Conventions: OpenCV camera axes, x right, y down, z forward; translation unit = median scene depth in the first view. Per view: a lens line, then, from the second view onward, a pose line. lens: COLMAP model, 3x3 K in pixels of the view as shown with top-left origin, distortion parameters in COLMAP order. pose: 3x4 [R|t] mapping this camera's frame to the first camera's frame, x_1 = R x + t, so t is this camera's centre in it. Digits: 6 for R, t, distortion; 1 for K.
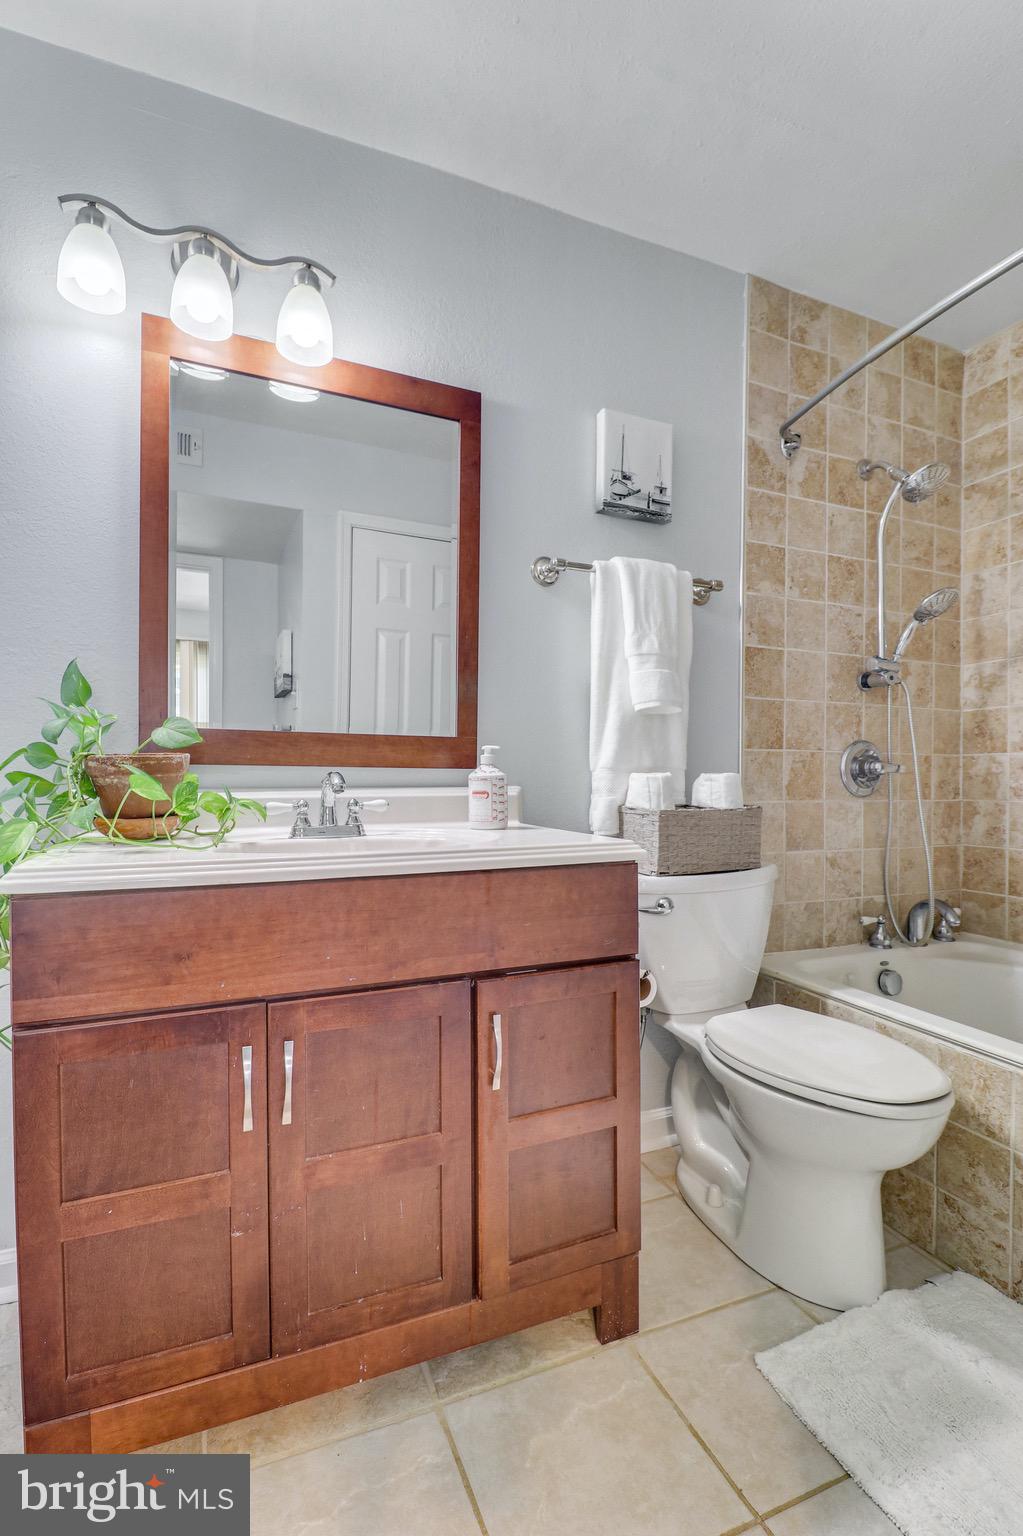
lens RADIAL K [[729.1, 0, 563.8], [0, 729.1, 781.3], [0, 0, 1]] dist [0.000211, -0.010081]
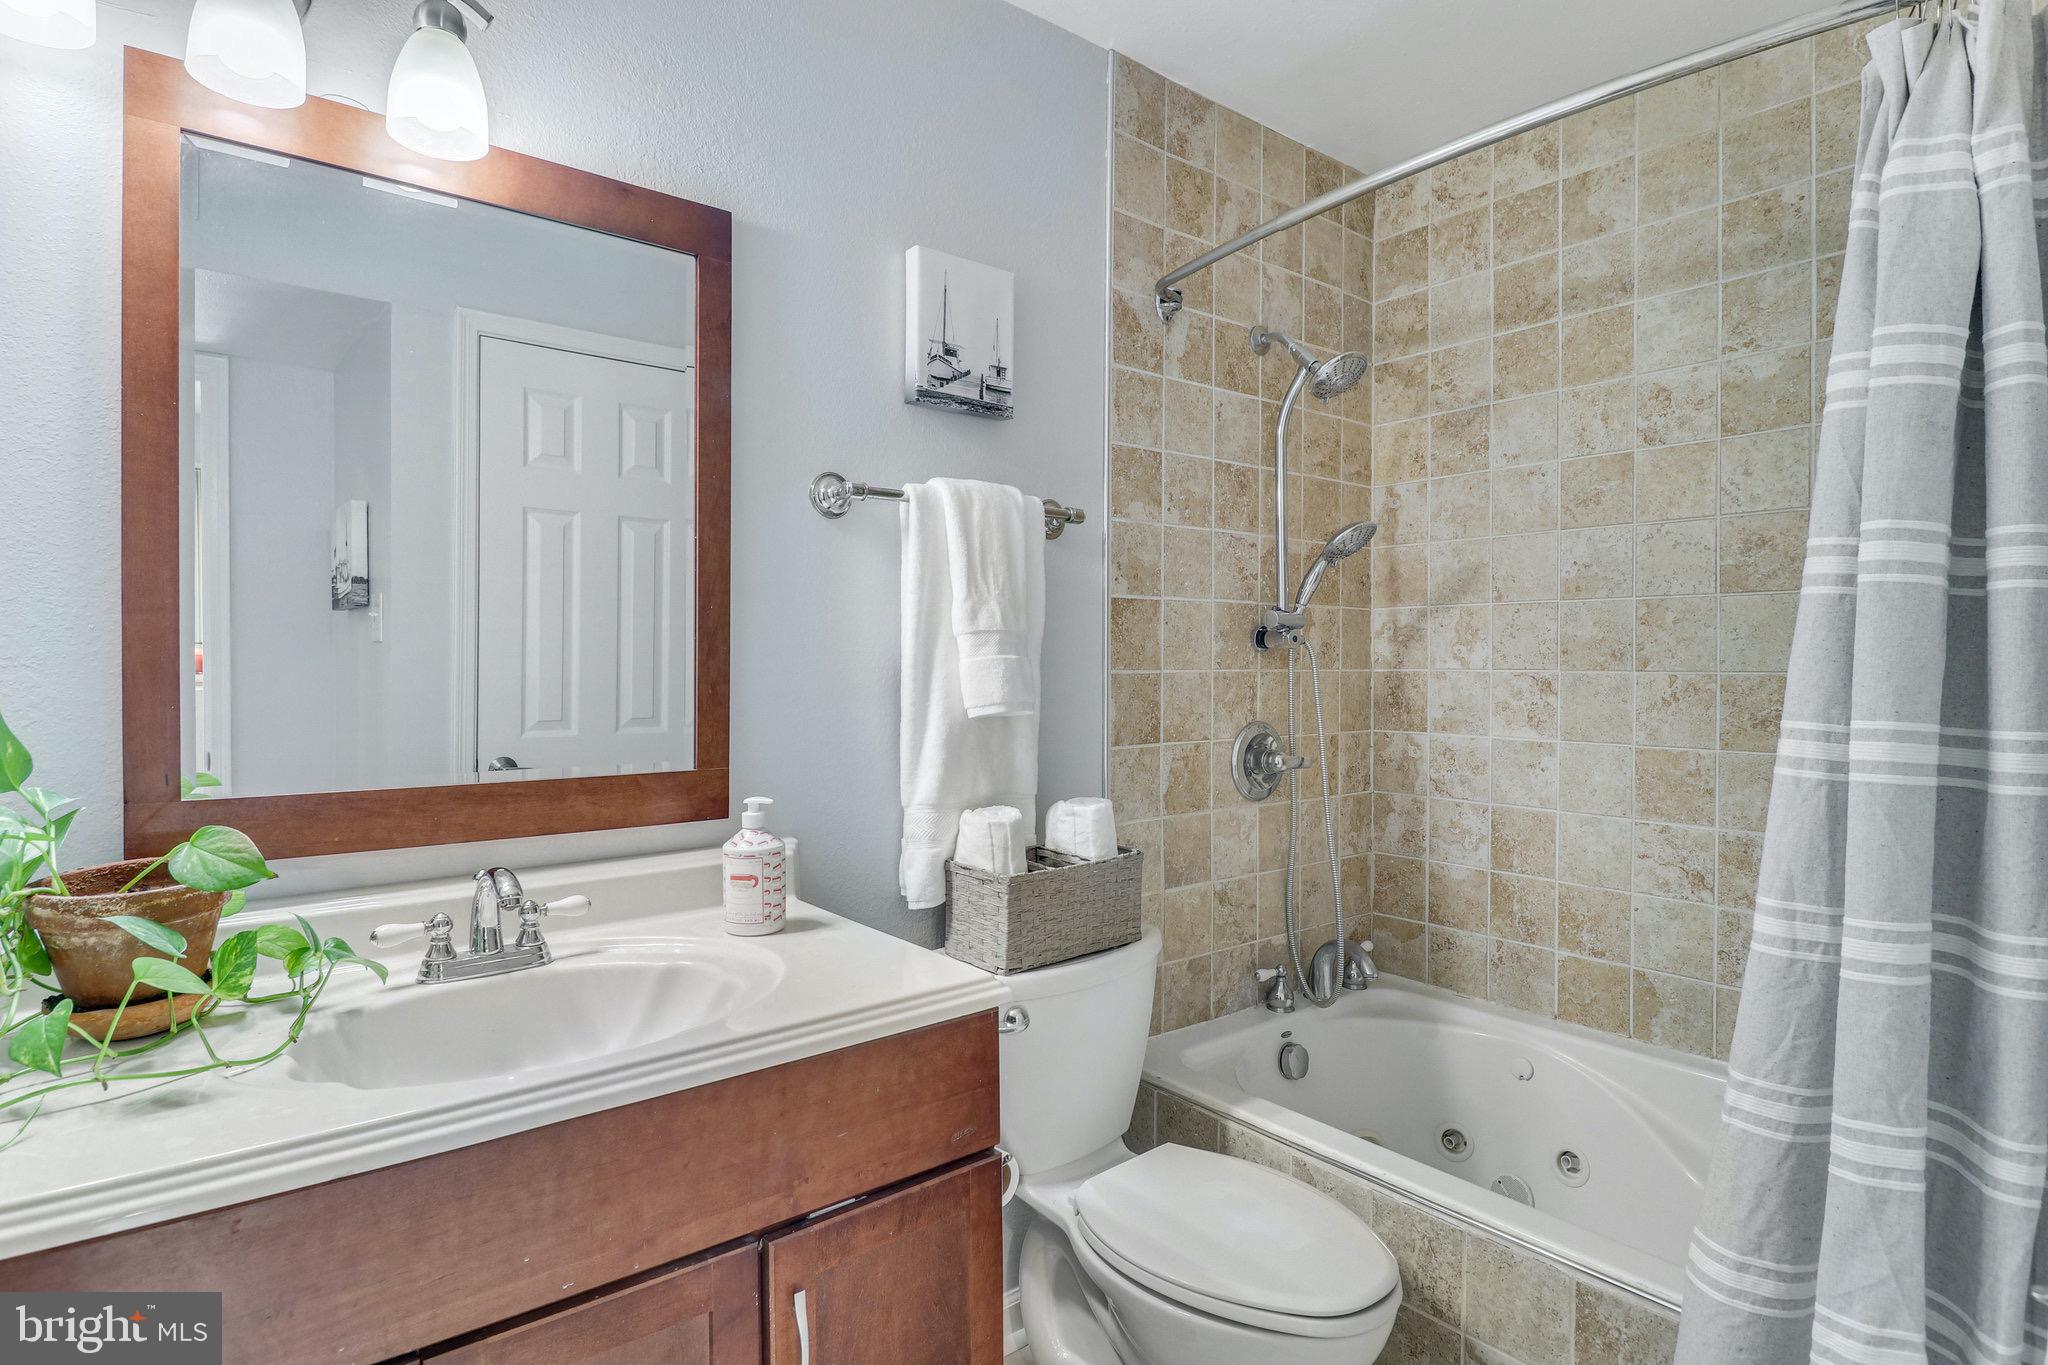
lens RADIAL K [[1053.9, 0, 1079.6], [0, 1053.9, 667.6], [0, 0, 1]] dist [-0.007589, -0.003501]
pose [[0.964808, 0.009248, 0.262794, -0.060979], [-0.012199, 0.999880, 0.009597, -0.151779], [-0.262674, -0.012465, 0.964804, 0.015893]]
